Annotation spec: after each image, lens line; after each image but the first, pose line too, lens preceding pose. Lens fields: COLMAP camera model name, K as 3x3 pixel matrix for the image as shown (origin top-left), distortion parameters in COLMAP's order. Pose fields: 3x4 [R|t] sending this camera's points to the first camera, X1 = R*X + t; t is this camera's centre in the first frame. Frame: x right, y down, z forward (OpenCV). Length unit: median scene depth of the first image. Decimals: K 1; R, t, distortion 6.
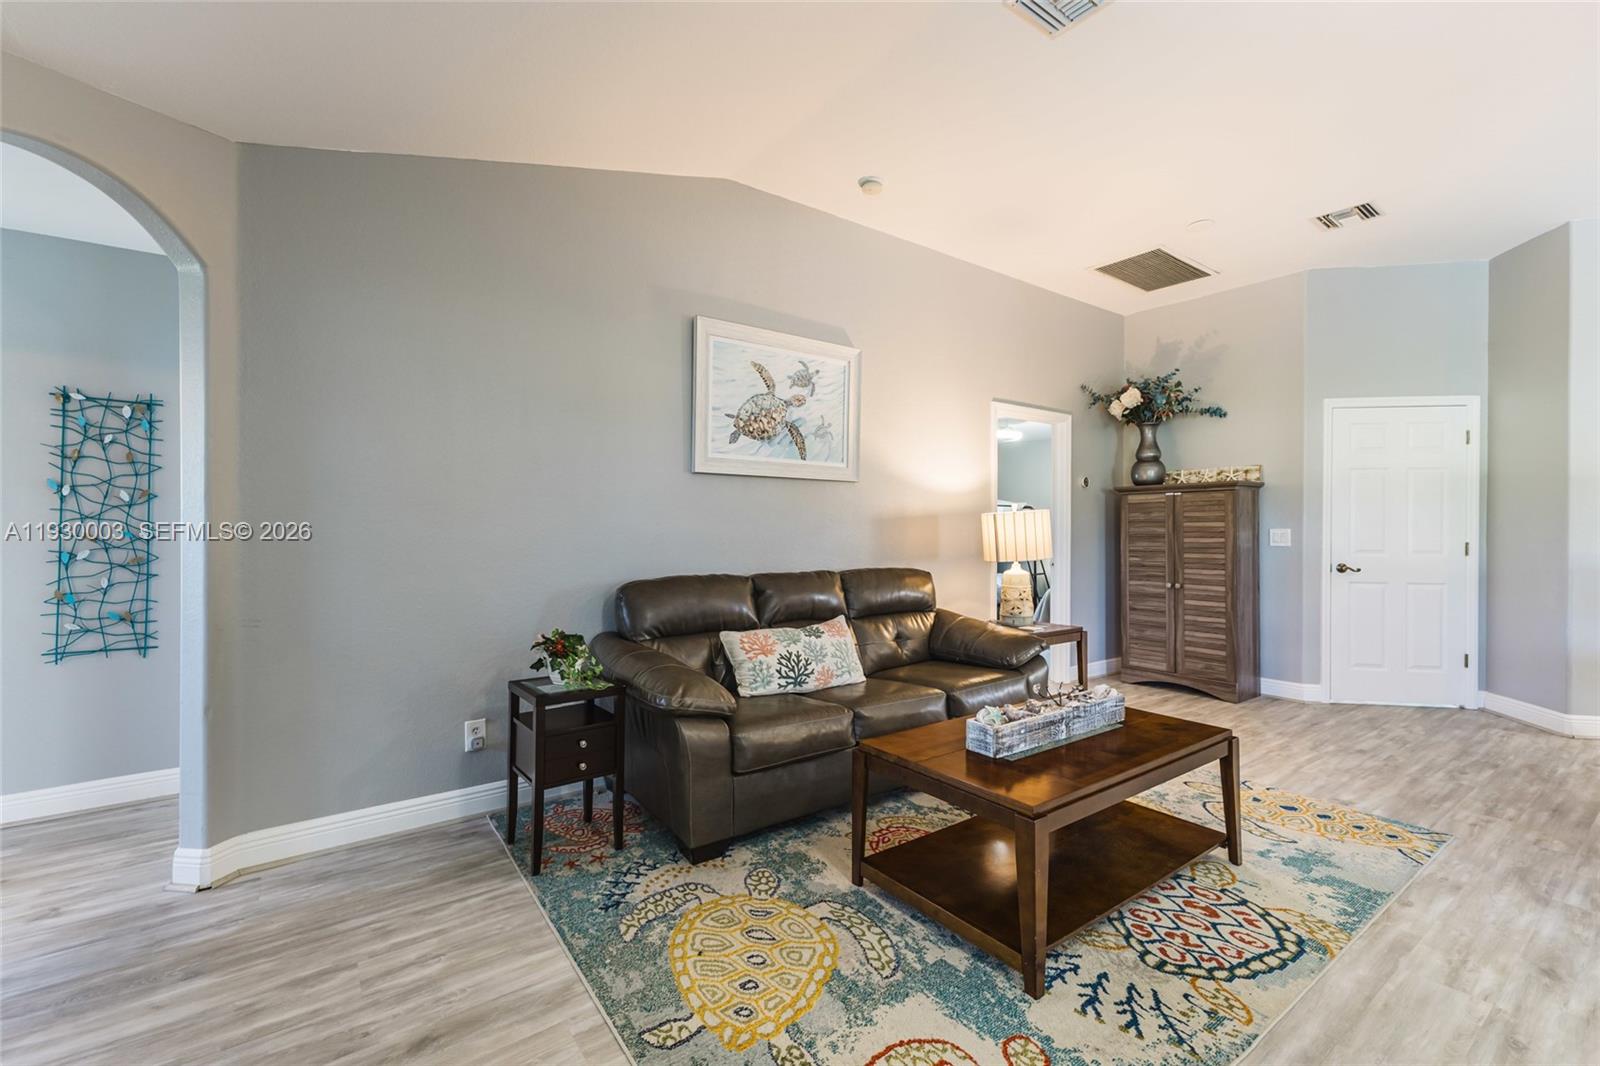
lens RADIAL K [[688.4, 0, 800.0], [0, 688.4, 533.0], [0, 0, 1]] dist [0.008682, -0.000060]
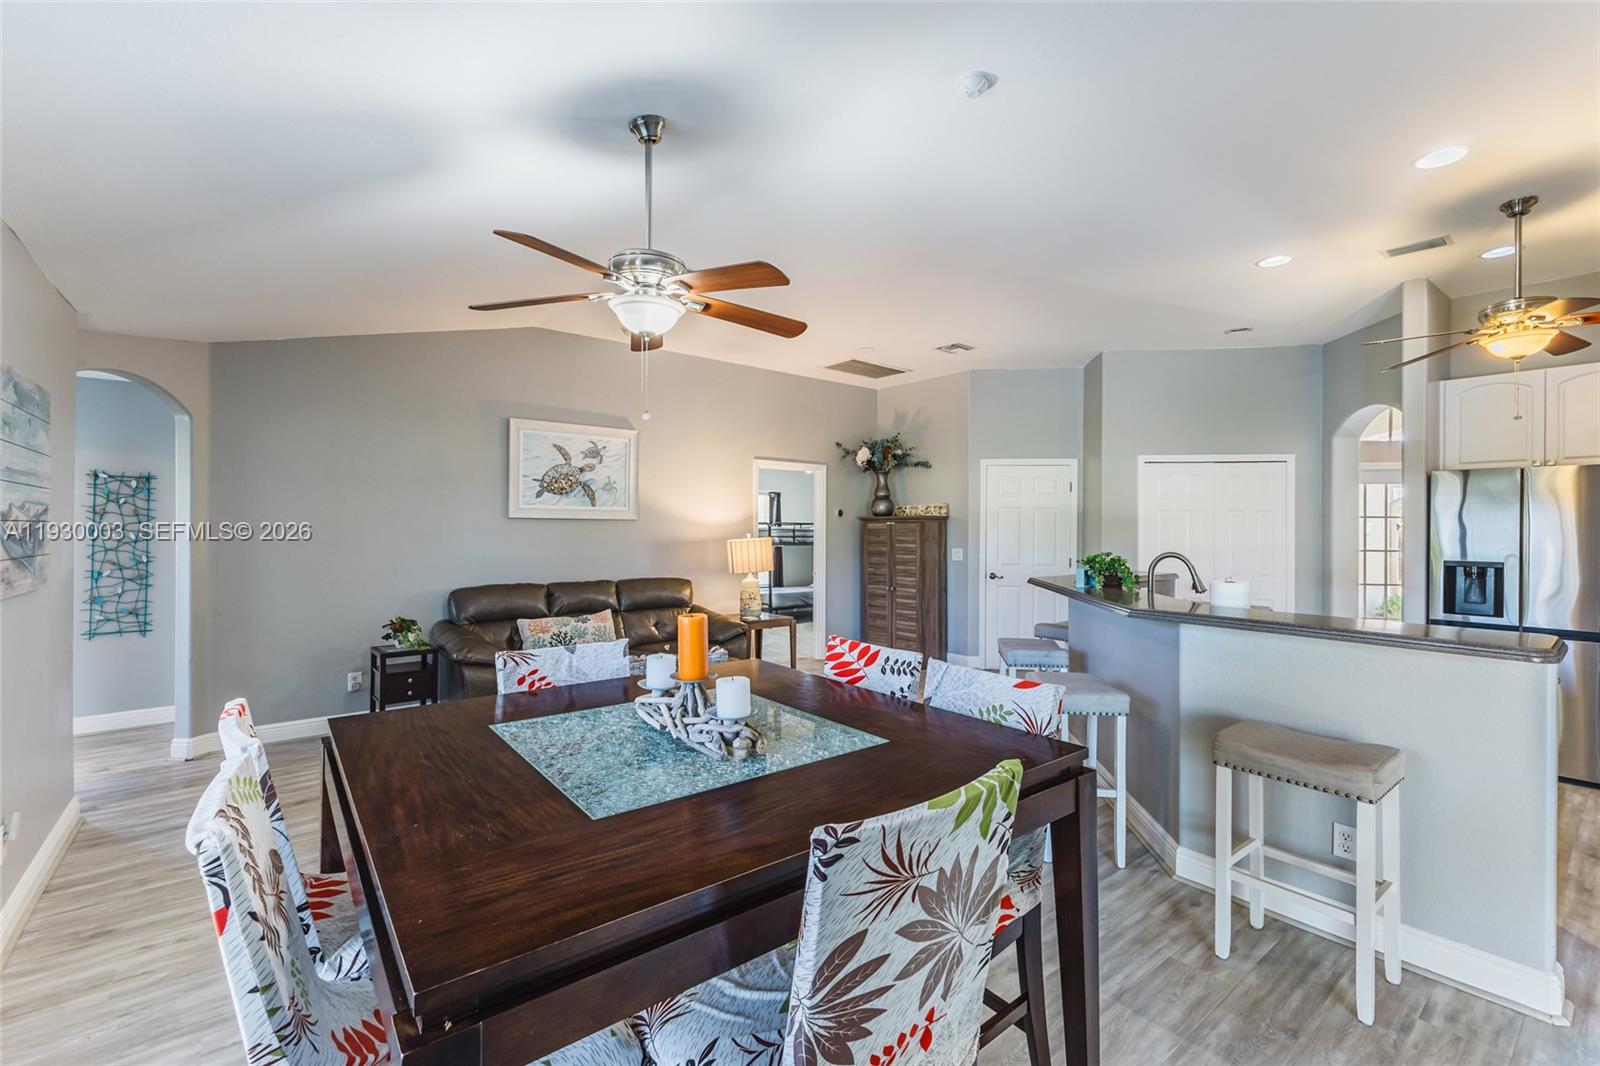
lens RADIAL K [[688.4, 0, 800.0], [0, 688.4, 533.0], [0, 0, 1]] dist [0.008682, -0.000060]
pose [[0.998995, 0.000388, 0.044819, 0.427759], [-0.000304, 0.999998, -0.001864, -0.049908], [-0.044820, 0.001848, 0.998993, -0.577707]]
